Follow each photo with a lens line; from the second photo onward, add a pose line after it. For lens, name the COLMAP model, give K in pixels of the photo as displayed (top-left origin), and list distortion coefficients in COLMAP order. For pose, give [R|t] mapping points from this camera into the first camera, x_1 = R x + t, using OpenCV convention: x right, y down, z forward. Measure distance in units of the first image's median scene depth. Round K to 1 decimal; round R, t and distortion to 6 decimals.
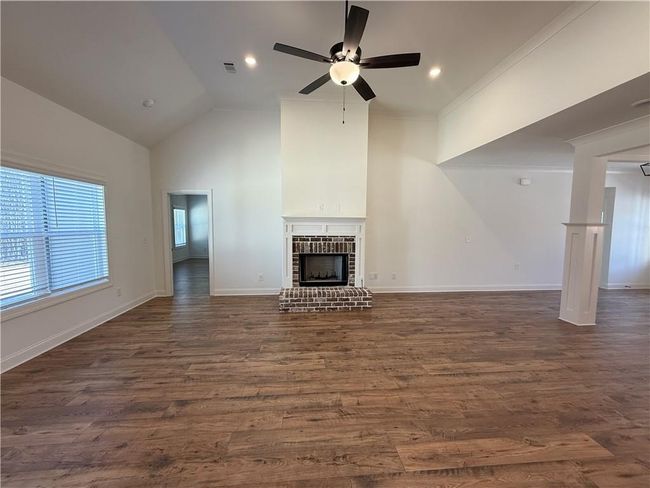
lens RADIAL K [[258.5, 0, 323.1], [0, 258.5, 244.5], [0, 0, 1]] dist [-0.000039, -0.000052]
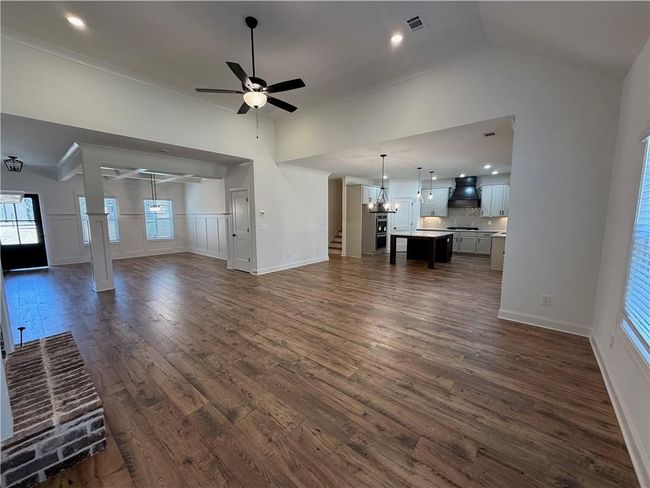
lens RADIAL K [[258.5, 0, 323.1], [0, 258.5, 244.5], [0, 0, 1]] dist [-0.000039, -0.000052]
pose [[-0.702649, -0.087974, 0.706078, -1.032451], [0.054378, 0.982786, 0.176565, -0.137407], [-0.709456, 0.162459, -0.685769, 1.597121]]
